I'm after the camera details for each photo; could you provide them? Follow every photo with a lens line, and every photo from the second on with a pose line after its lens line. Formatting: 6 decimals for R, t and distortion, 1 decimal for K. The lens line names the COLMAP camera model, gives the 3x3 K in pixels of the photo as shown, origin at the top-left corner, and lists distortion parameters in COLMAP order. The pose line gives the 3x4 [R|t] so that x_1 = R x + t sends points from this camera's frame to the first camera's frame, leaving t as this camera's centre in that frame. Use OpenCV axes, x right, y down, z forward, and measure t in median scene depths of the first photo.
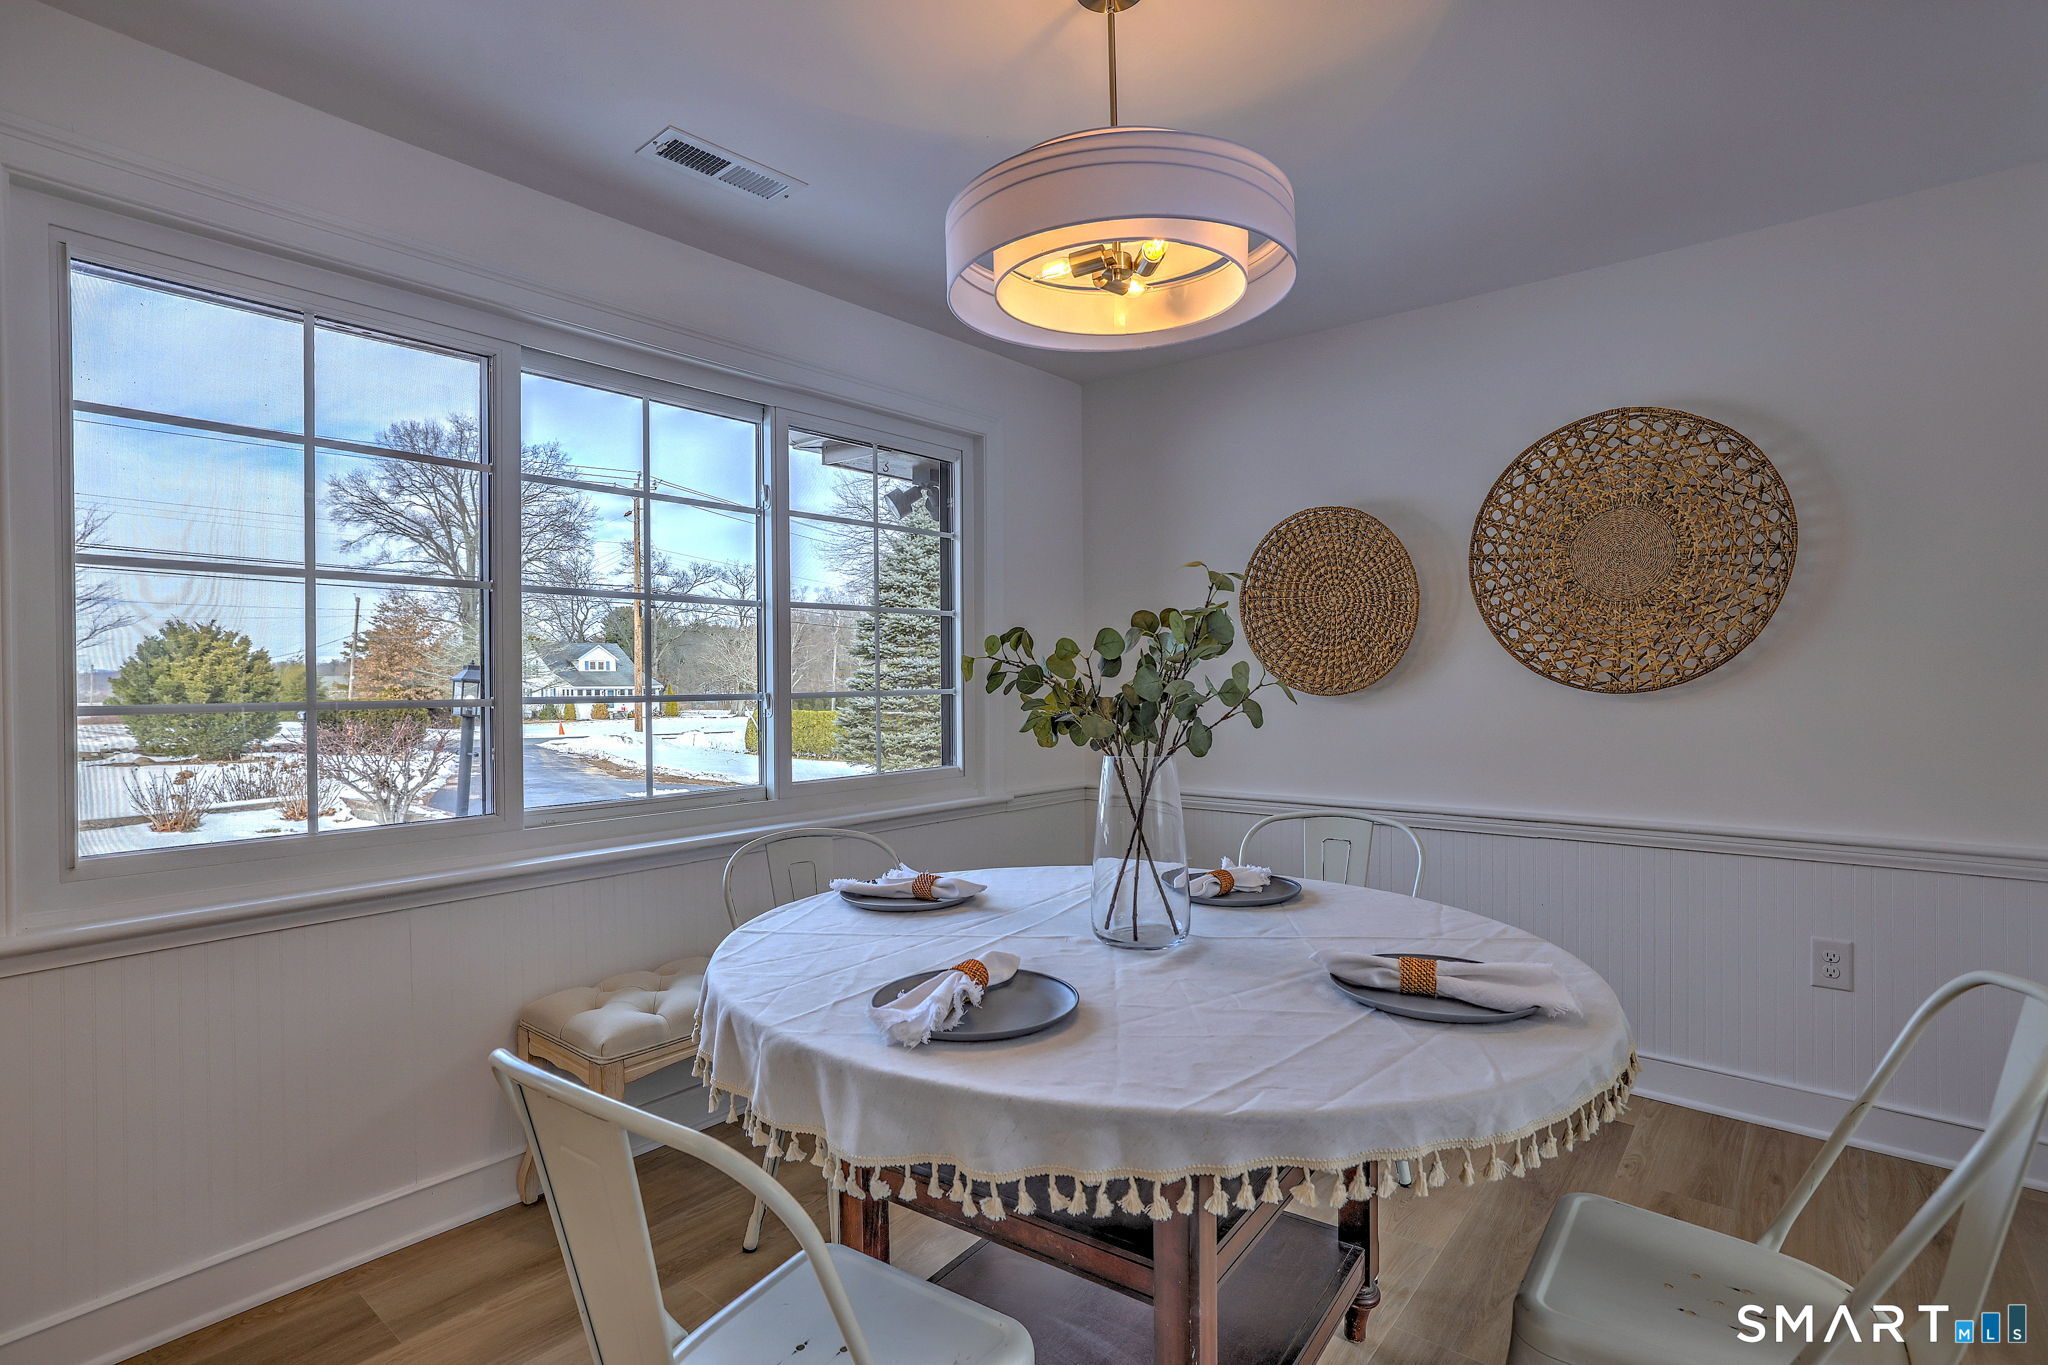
lens RADIAL K [[990.5, 0, 1013.6], [0, 990.5, 687.7], [0, 0, 1]] dist [-0.036298, 0.023232]
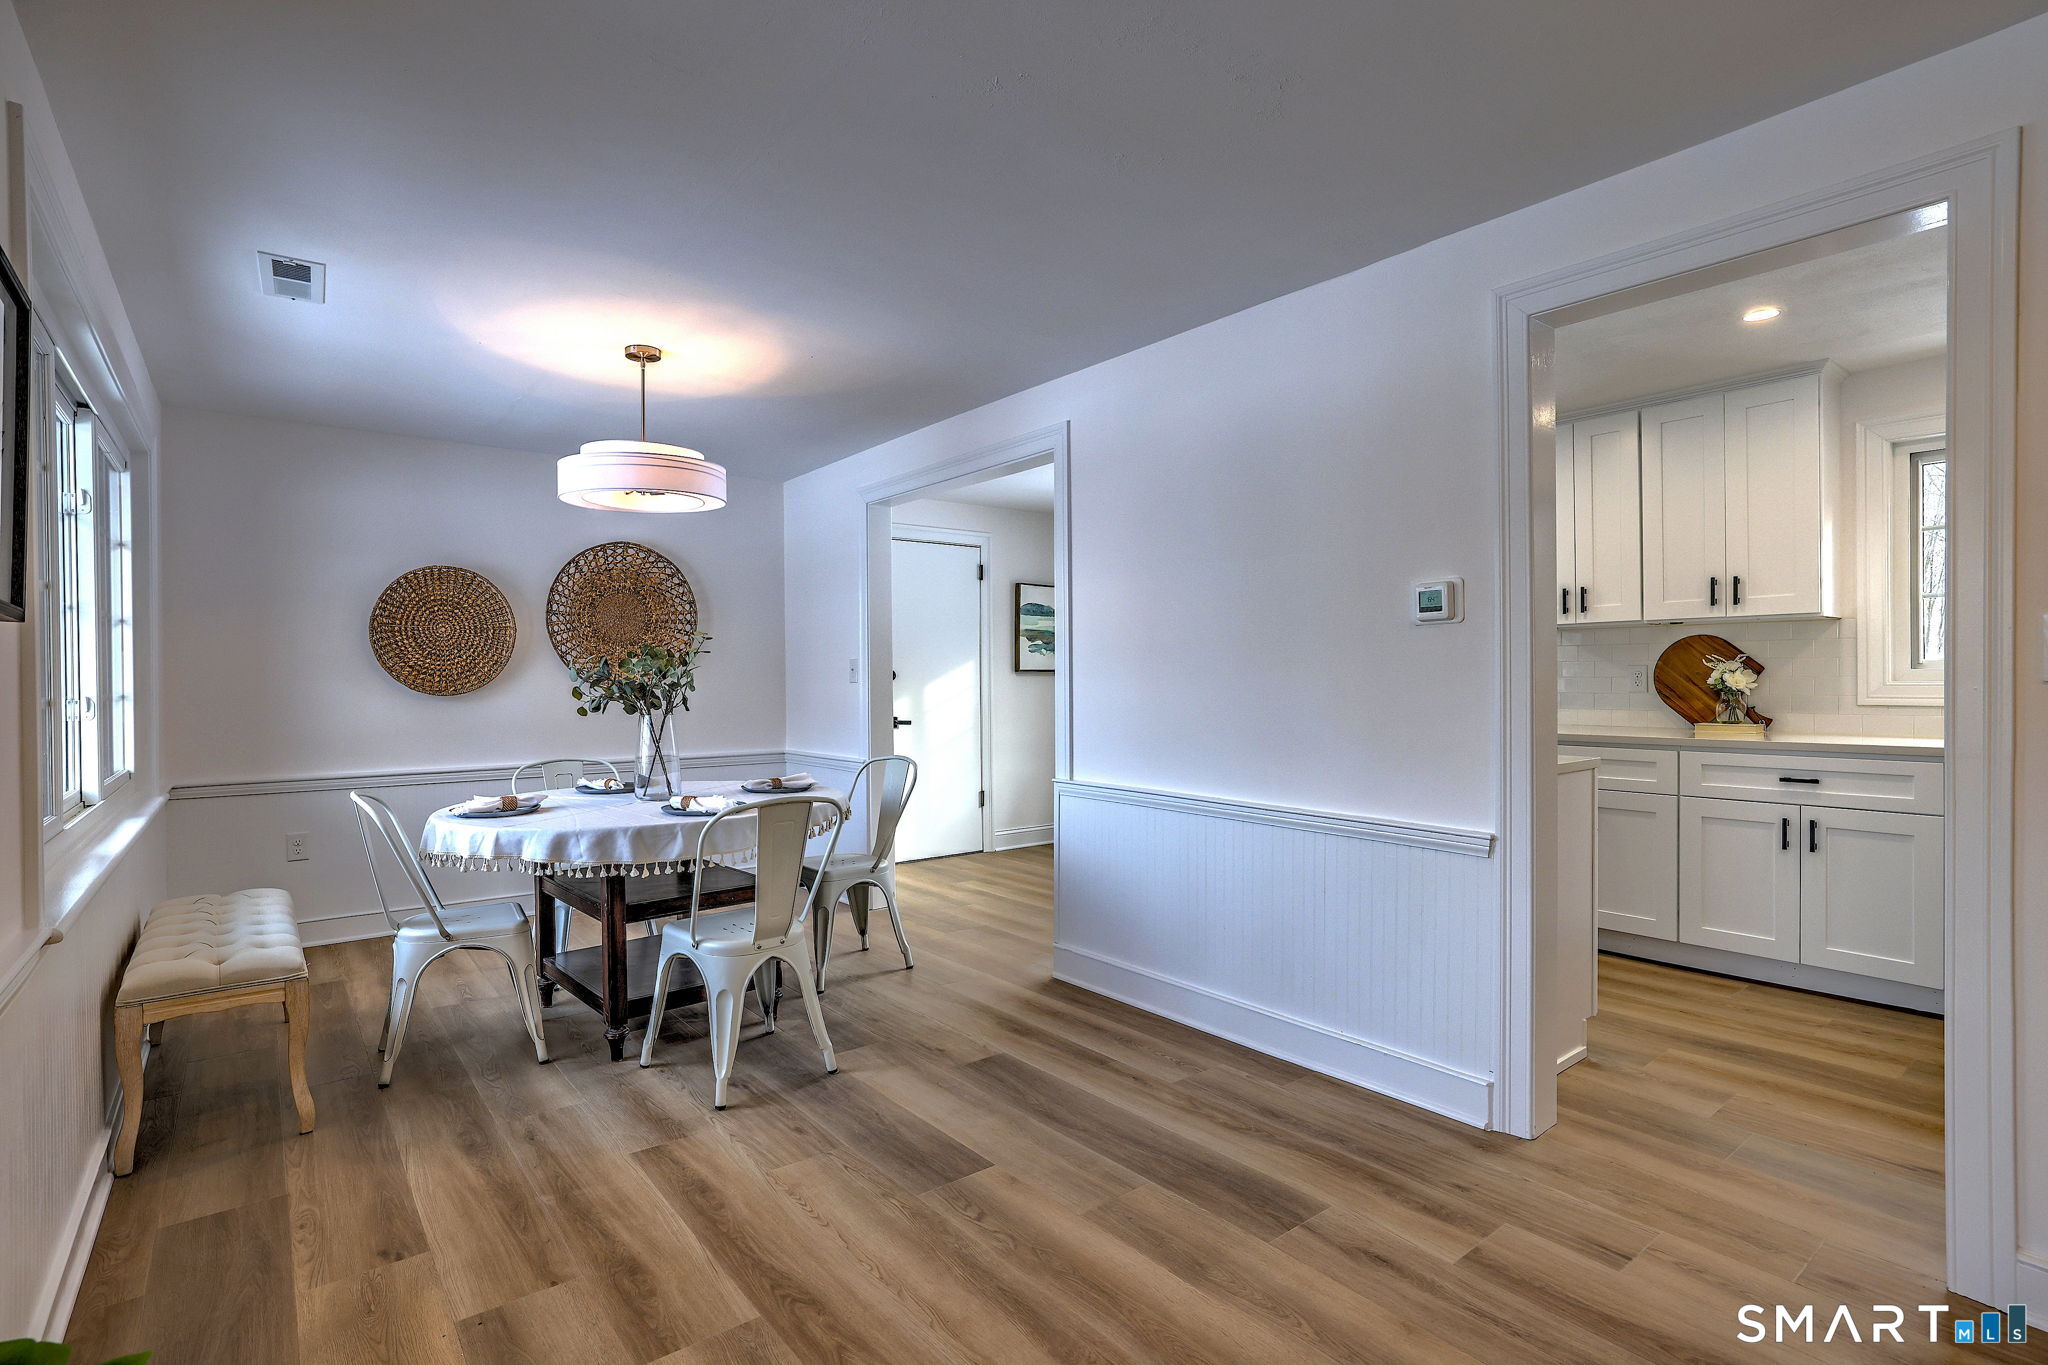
lens RADIAL K [[990.5, 0, 1013.6], [0, 990.5, 687.7], [0, 0, 1]] dist [-0.036298, 0.023232]
pose [[0.212579, -0.003117, 0.977139, -1.068291], [0.016374, 0.999866, -0.000373, 0.011848], [-0.977007, 0.016079, 0.212602, -0.139117]]
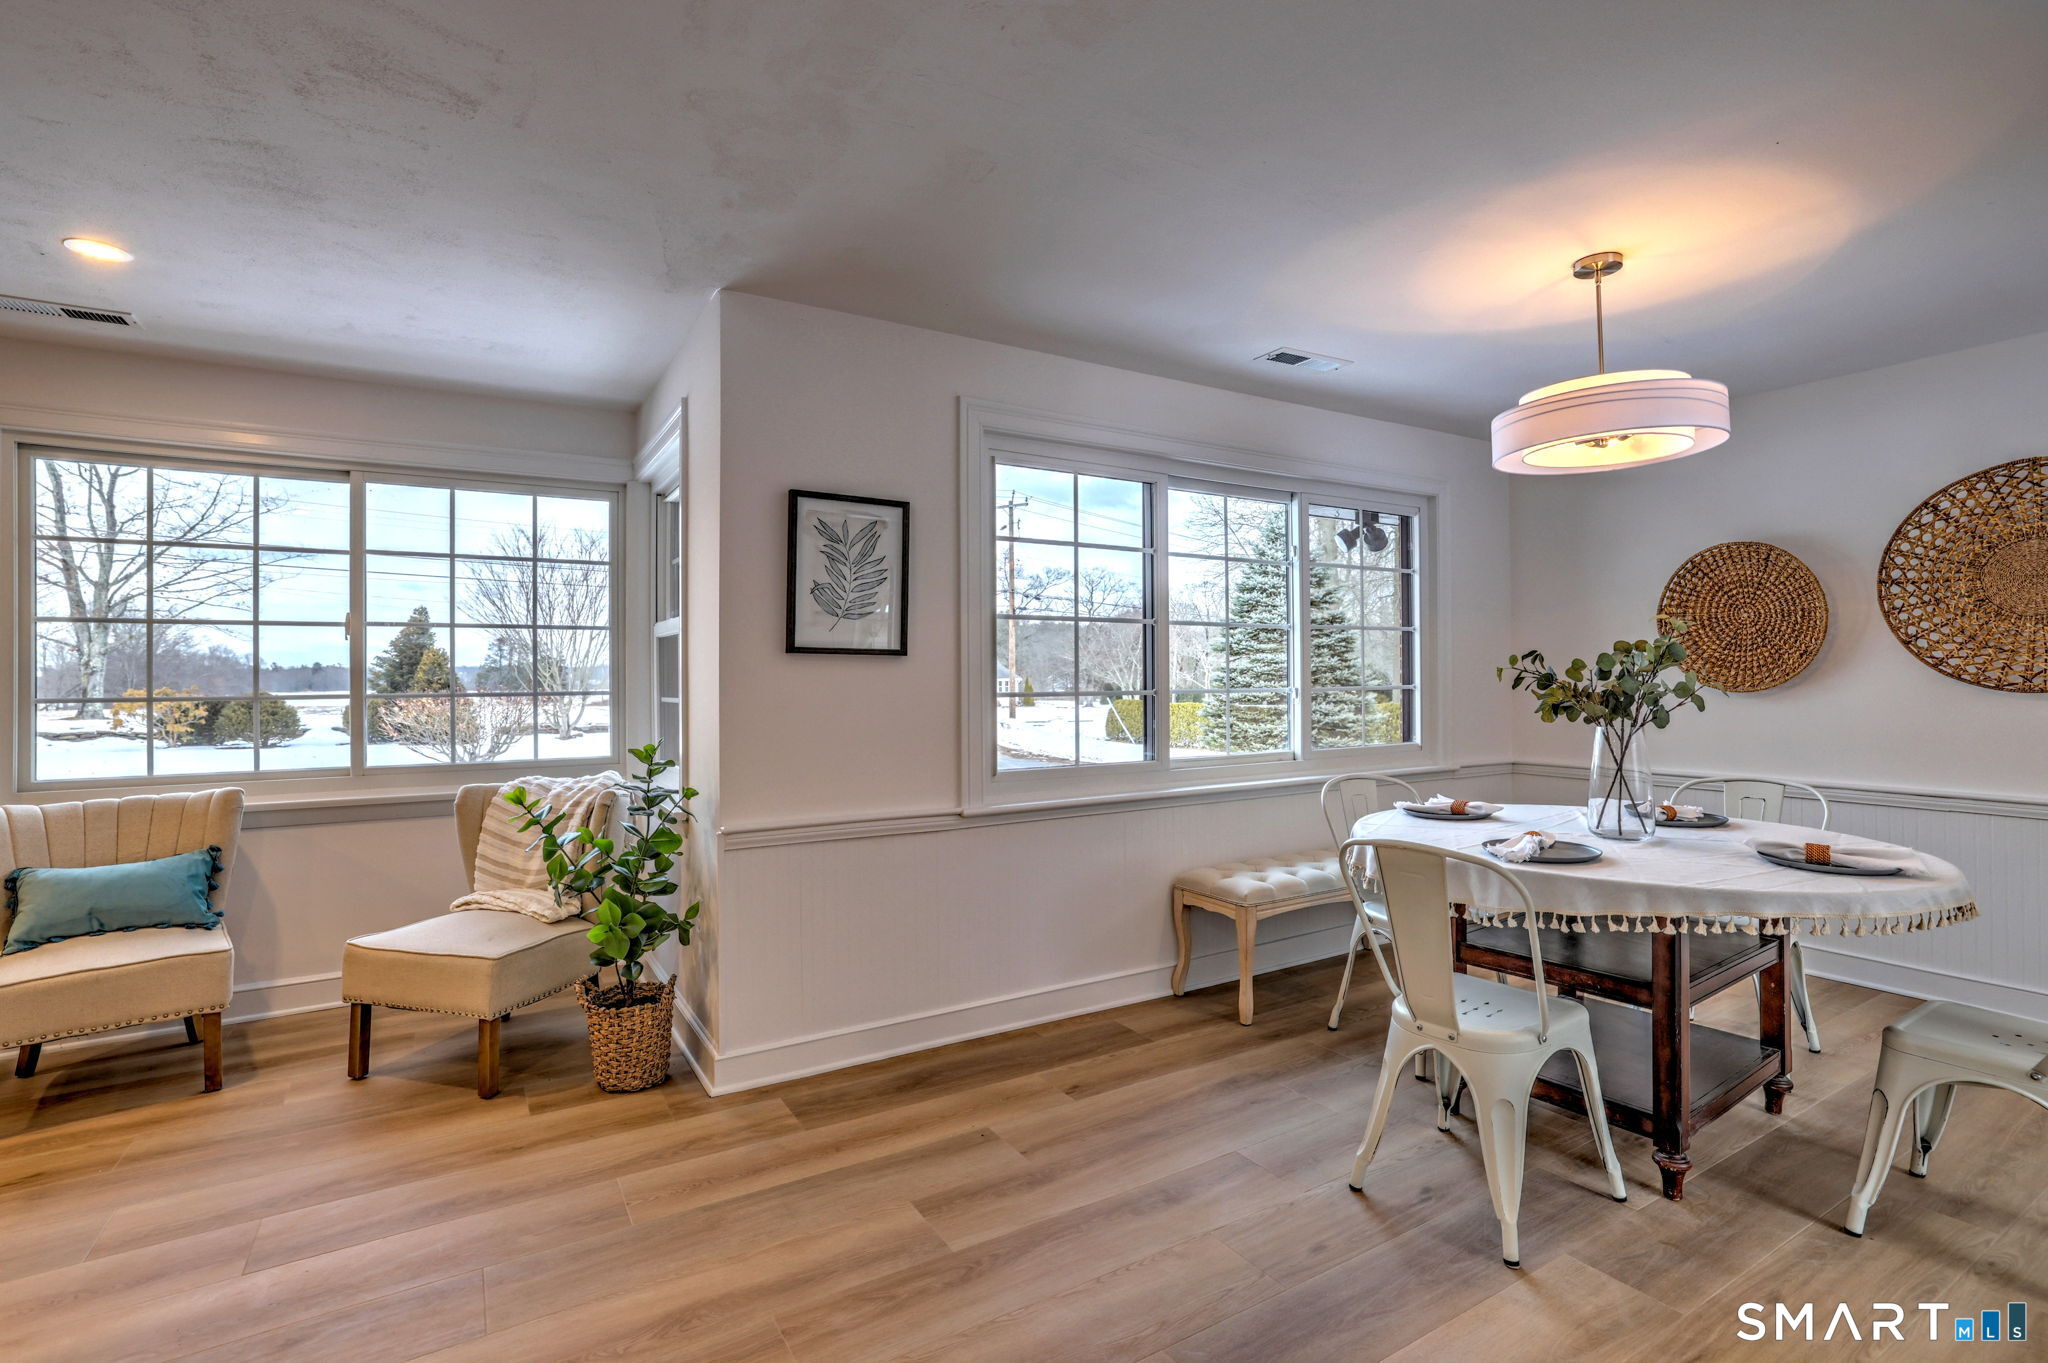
lens RADIAL K [[958.7, 0, 1019.0], [0, 958.7, 670.0], [0, 0, 1]] dist [-0.038629, 0.020063]
pose [[0.946087, 0.001396, -0.323909, -0.184649], [-0.005035, 0.999933, -0.010396, -0.003755], [0.323873, 0.011467, 0.946031, -0.495875]]
